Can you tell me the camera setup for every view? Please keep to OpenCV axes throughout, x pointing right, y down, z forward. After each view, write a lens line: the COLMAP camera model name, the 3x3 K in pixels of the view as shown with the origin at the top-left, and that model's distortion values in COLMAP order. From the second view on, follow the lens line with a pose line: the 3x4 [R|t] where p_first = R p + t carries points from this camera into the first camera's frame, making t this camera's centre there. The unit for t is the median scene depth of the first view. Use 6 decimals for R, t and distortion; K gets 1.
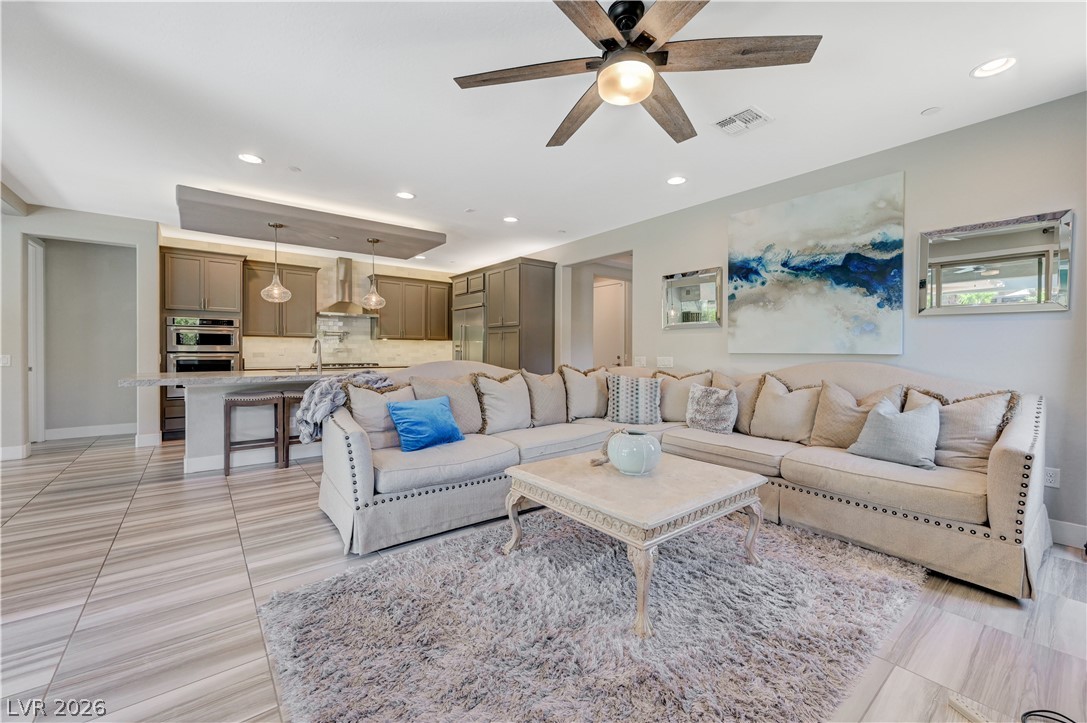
lens RADIAL K [[435.6, 0, 548.3], [0, 435.6, 354.2], [0, 0, 1]] dist [0.005229, 0.000029]
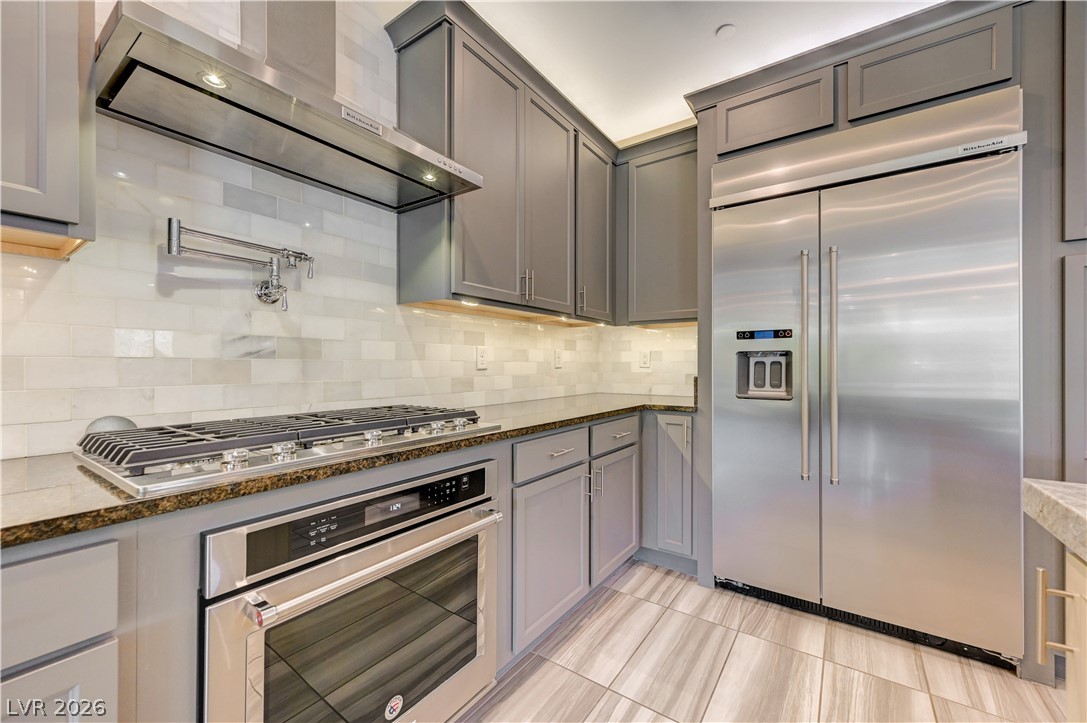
lens RADIAL K [[432.7, 0, 548.0], [0, 432.7, 363.6], [0, 0, 1]] dist [-0.000027, 0.000518]
pose [[0.959929, -0.004920, 0.280201, -0.639369], [0.007456, 0.999940, -0.007985, 0.000861], [-0.280145, 0.009754, 0.959908, 1.222949]]
